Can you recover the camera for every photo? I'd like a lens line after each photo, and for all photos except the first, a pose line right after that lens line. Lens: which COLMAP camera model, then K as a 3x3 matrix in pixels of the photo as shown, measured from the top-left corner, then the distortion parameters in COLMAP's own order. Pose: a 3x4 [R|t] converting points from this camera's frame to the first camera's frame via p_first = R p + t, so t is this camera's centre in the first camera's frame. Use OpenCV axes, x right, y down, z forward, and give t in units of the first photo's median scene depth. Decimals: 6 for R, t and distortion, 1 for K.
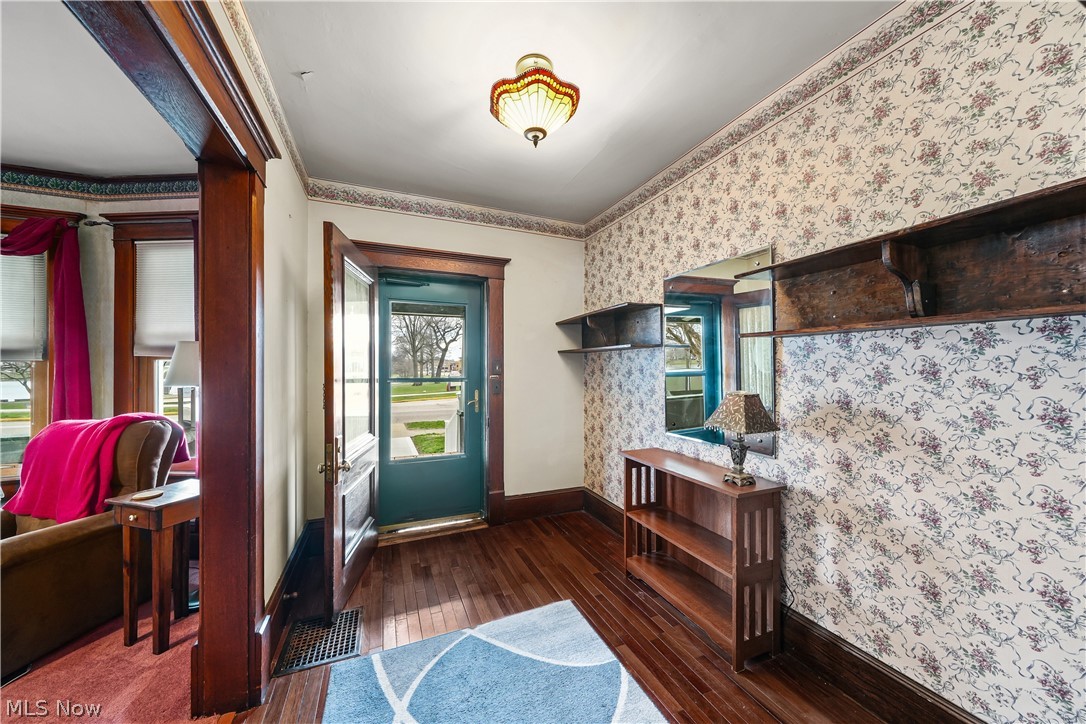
lens RADIAL K [[374.0, 0, 539.9], [0, 374.0, 369.9], [0, 0, 1]] dist [-0.013855, 0.000040]
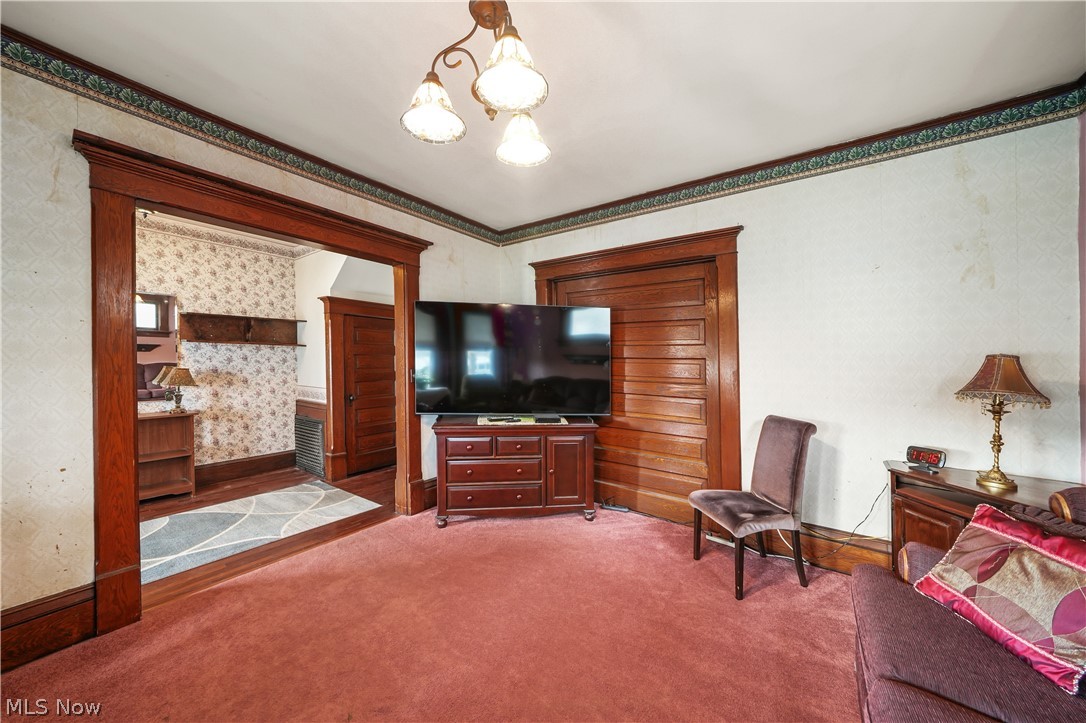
lens RADIAL K [[374.0, 0, 538.4], [0, 374.0, 364.3], [0, 0, 1]] dist [-0.013855, 0.000040]
pose [[-0.538469, 0.002710, 0.842641, -2.601561], [0.008875, 0.999958, 0.002455, 0.063874], [-0.842598, 0.008801, -0.538471, 0.504347]]
